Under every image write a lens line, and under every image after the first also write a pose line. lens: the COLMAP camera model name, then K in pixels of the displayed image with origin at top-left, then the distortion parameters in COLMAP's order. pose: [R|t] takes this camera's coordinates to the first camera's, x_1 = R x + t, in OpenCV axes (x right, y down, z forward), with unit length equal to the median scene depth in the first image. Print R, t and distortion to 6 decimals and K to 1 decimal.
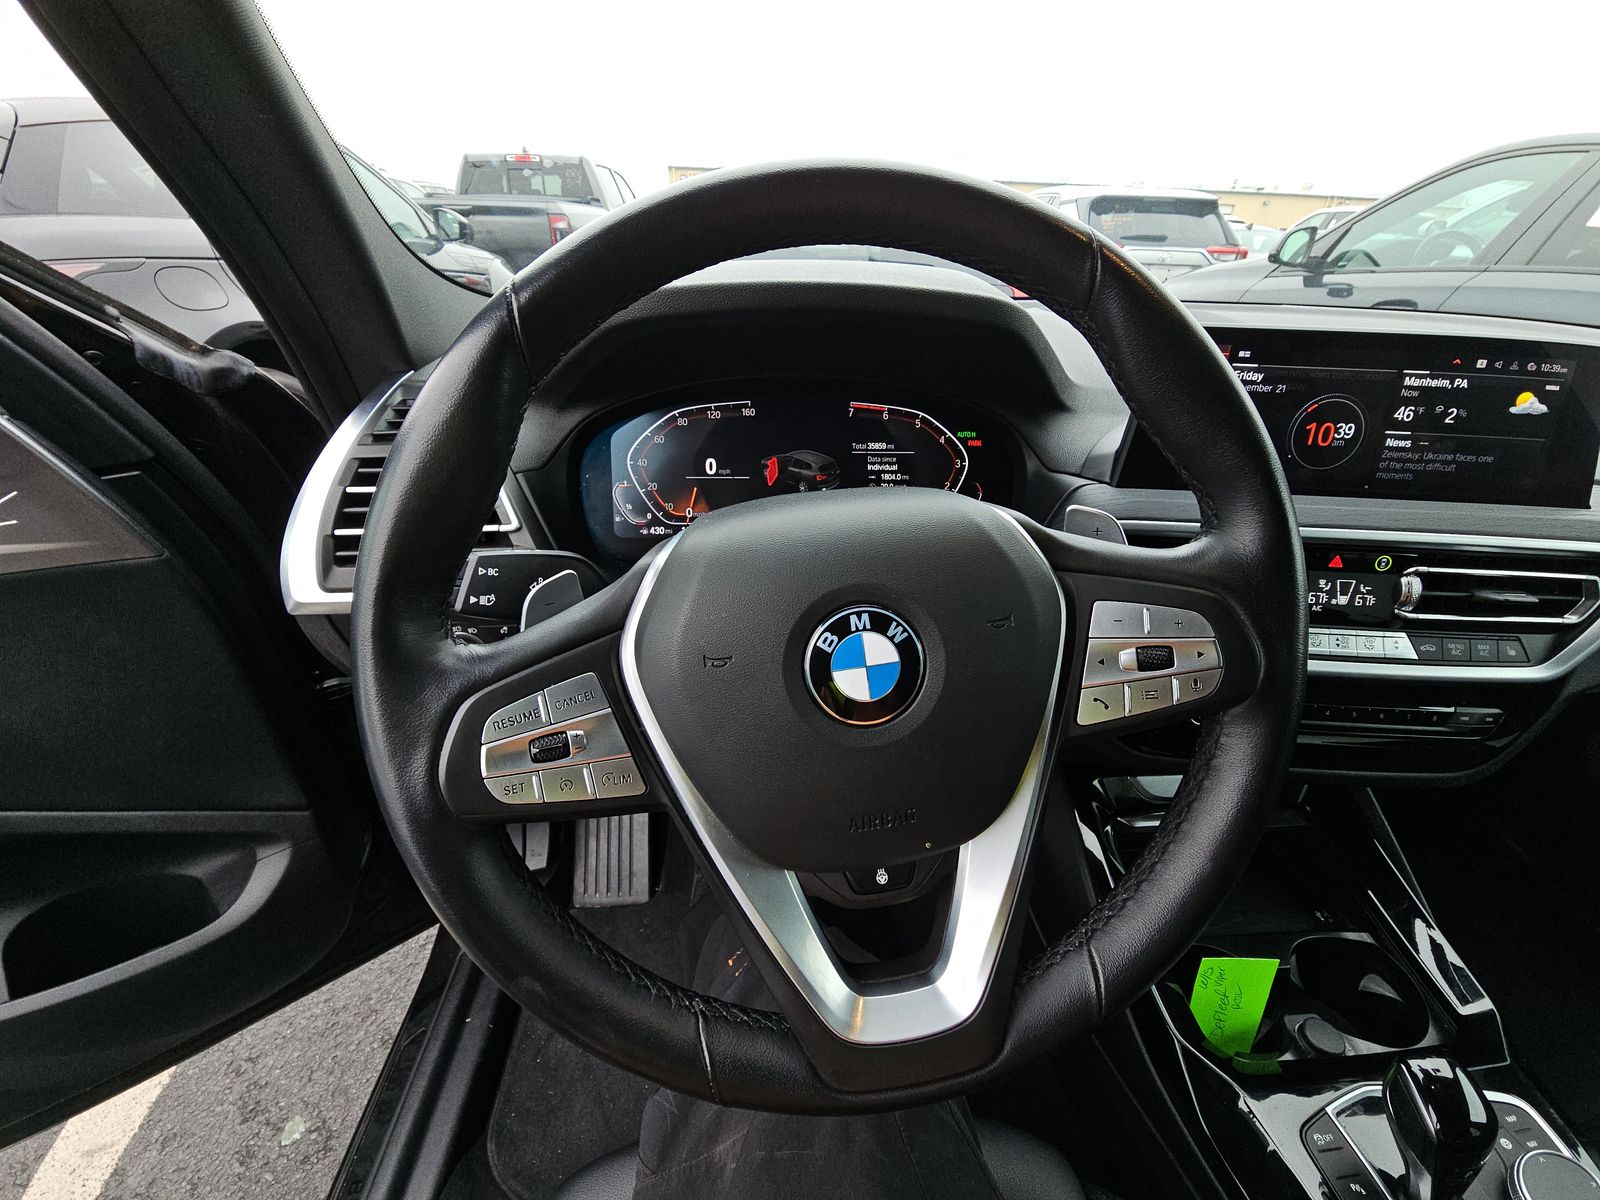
lens RADIAL K [[638.0, 0, 745.2], [0, 638.0, 614.5], [0, 0, 1]] dist [0.004511, -0.004746]
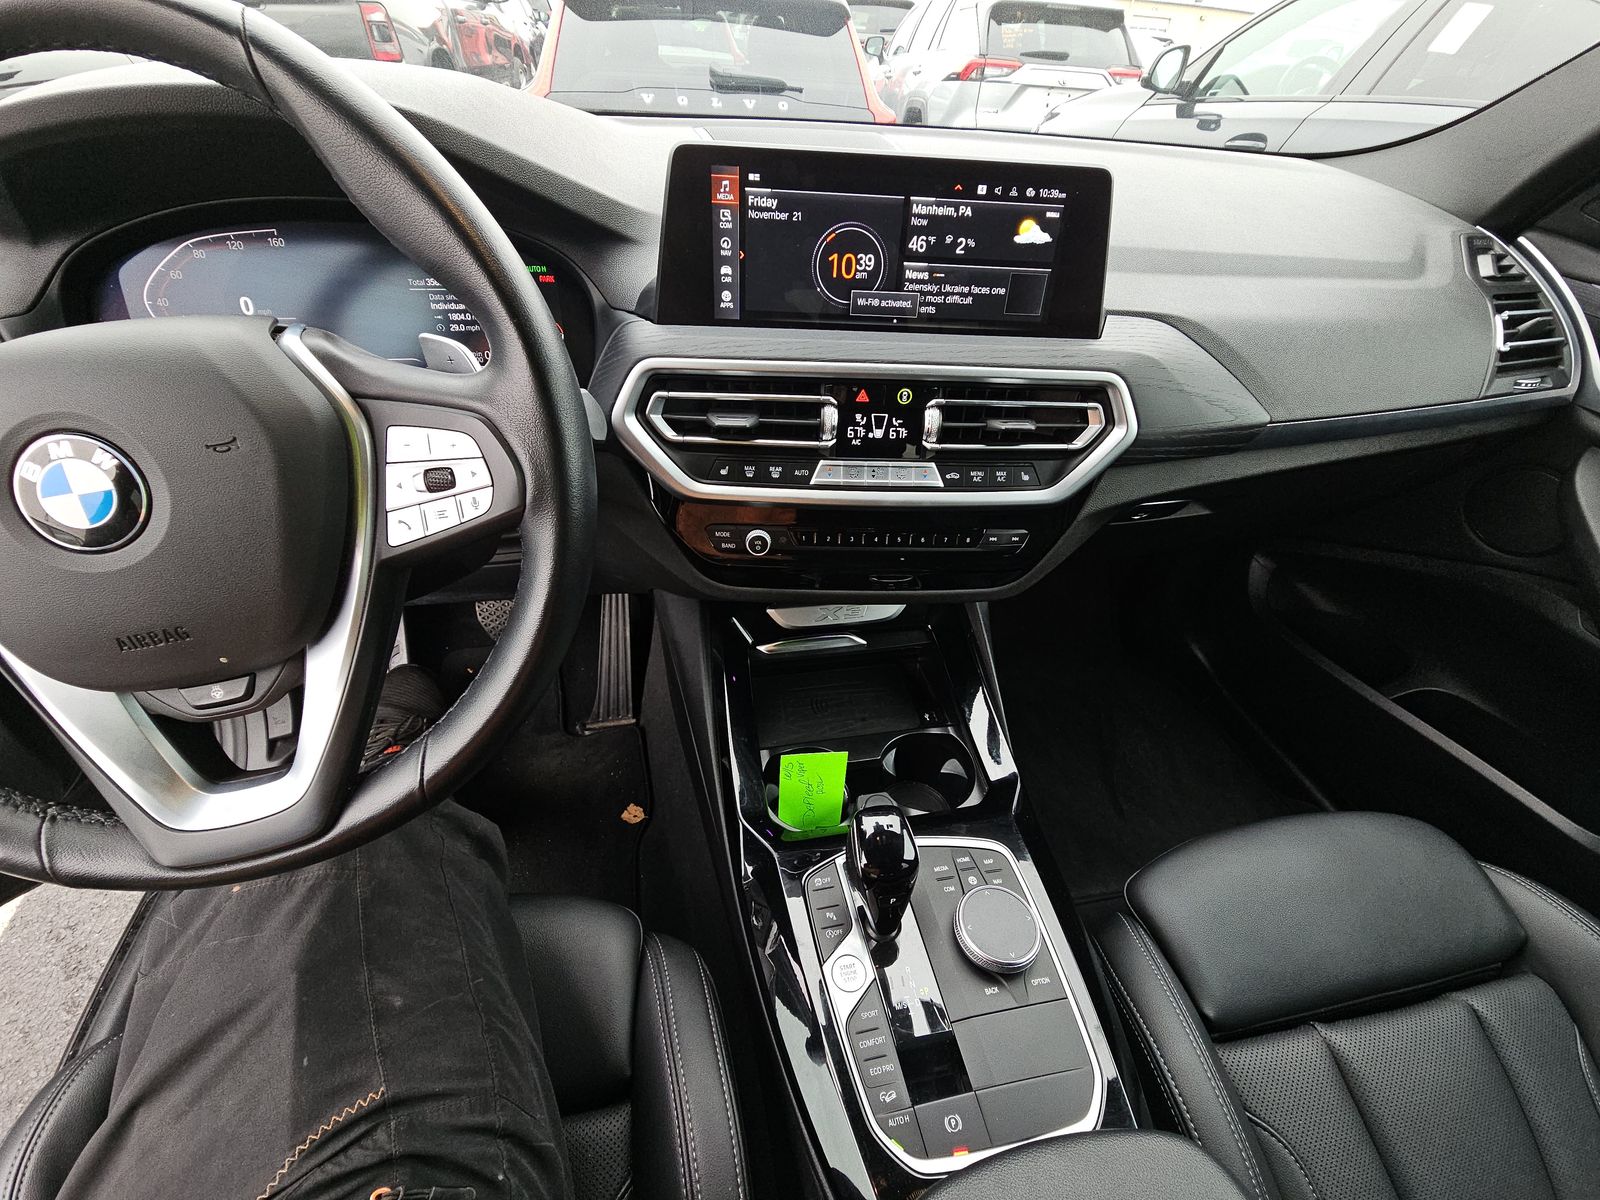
lens RADIAL K [[638.0, 0, 812.7], [0, 638.0, 613.1], [0, 0, 1]] dist [0.004511, -0.004746]
pose [[0.993822, -0.053701, 0.097125, 0.714175], [0.034111, 0.980580, 0.193130, 0.063461], [-0.105610, -0.188624, 0.976354, -0.099784]]
